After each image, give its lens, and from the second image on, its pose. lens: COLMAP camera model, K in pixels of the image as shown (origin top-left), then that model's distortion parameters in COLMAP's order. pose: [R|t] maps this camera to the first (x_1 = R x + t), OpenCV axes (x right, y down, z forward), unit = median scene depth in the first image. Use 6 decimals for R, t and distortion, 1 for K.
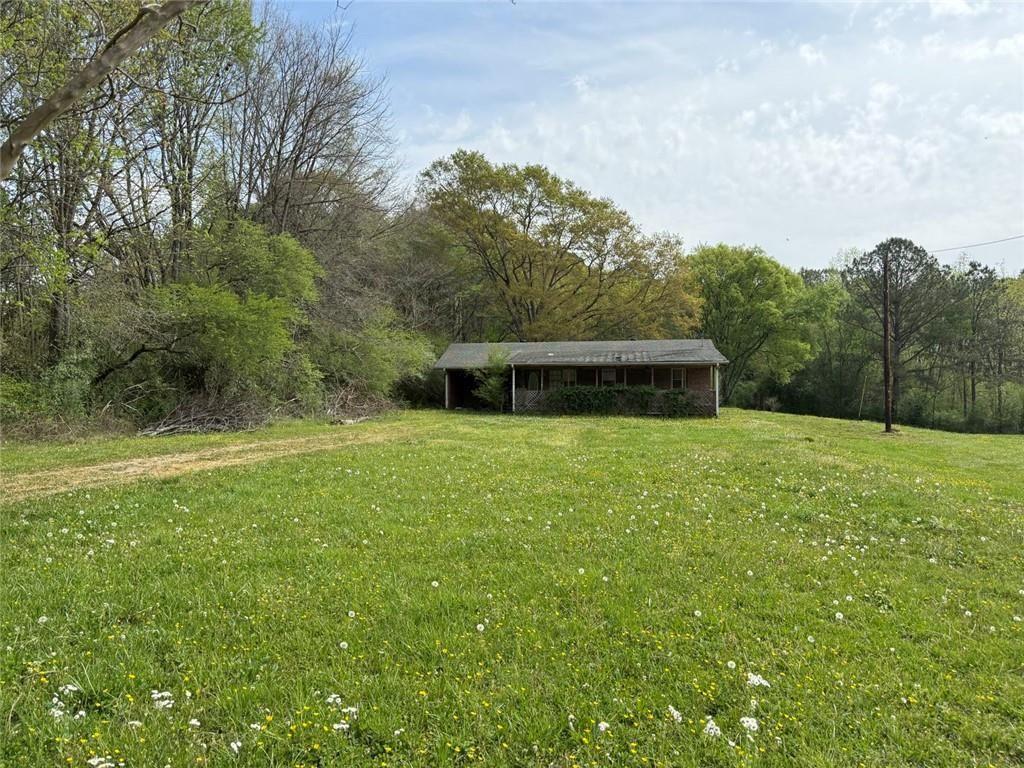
lens RADIAL K [[804.3, 0, 512.0], [0, 804.3, 384.0], [0, 0, 1]] dist [0.013556, 0.009899]
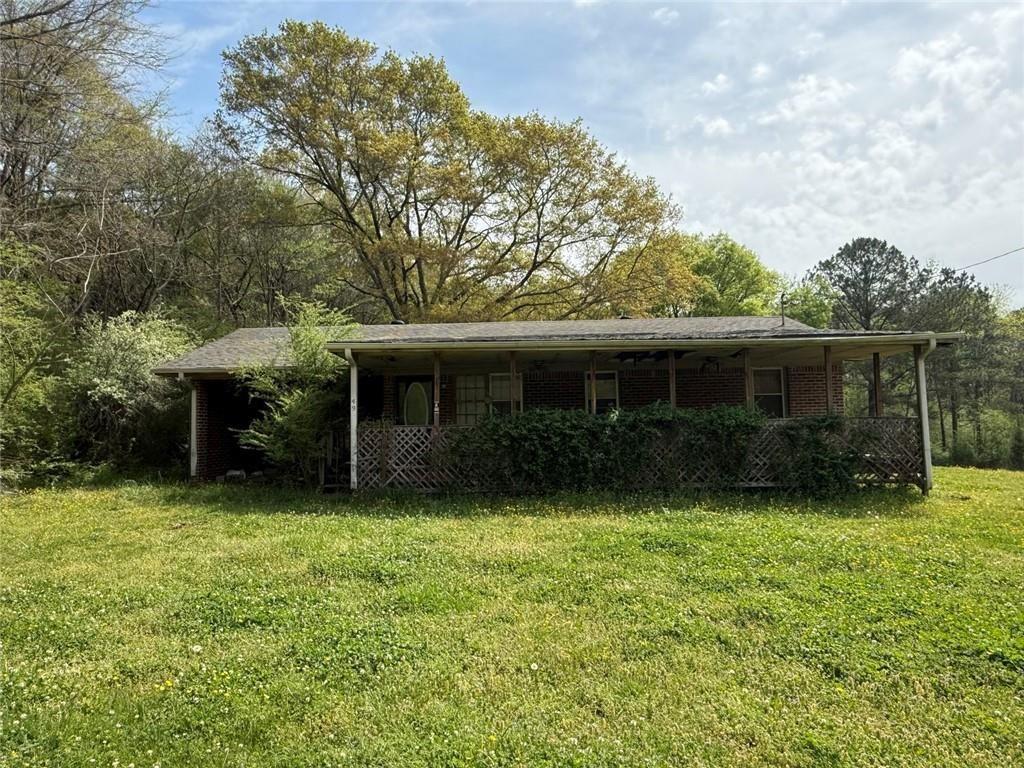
lens RADIAL K [[655.0, 0, 512.0], [0, 655.0, 384.0], [0, 0, 1]] dist [-0.003843, -0.000341]
pose [[0.989389, -0.005560, 0.145182, 0.018572], [0.013942, 0.998289, -0.056778, 0.004368], [-0.144618, 0.058200, 0.987774, 0.479764]]
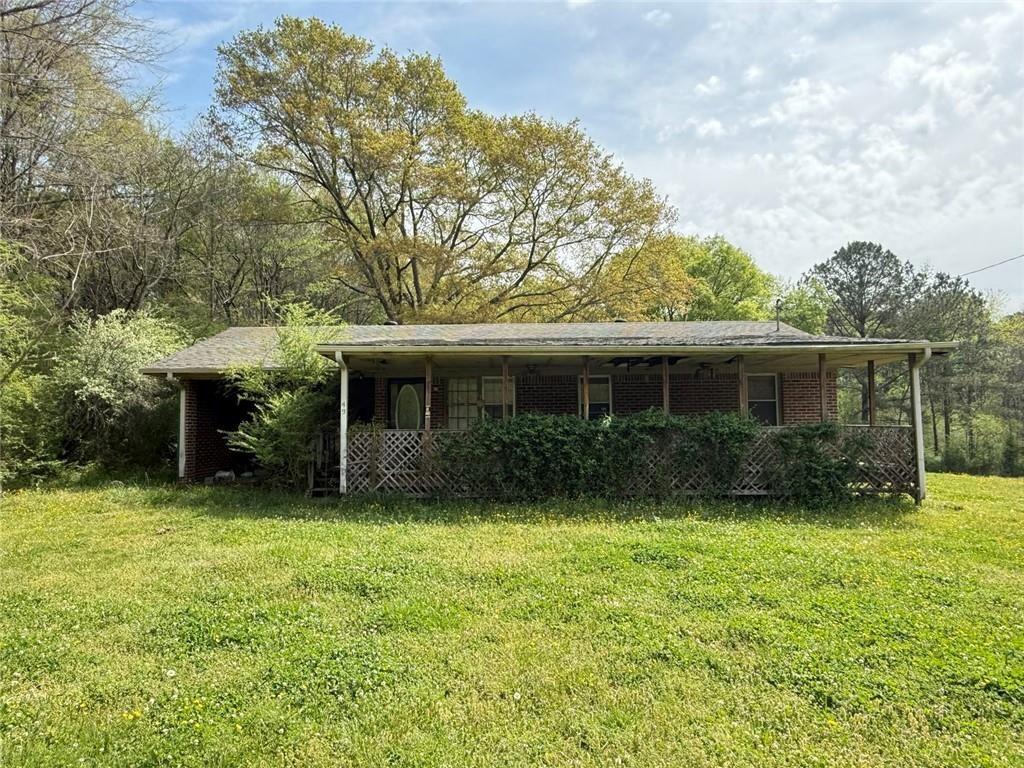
lens RADIAL K [[654.8, 0, 512.0], [0, 654.8, 384.0], [0, 0, 1]] dist [-0.002973, -0.001433]
pose [[0.988256, 0.004286, 0.152747, 0.019598], [0.004064, 0.998516, -0.054312, 0.002510], [-0.152754, 0.054295, 0.986772, 0.481383]]
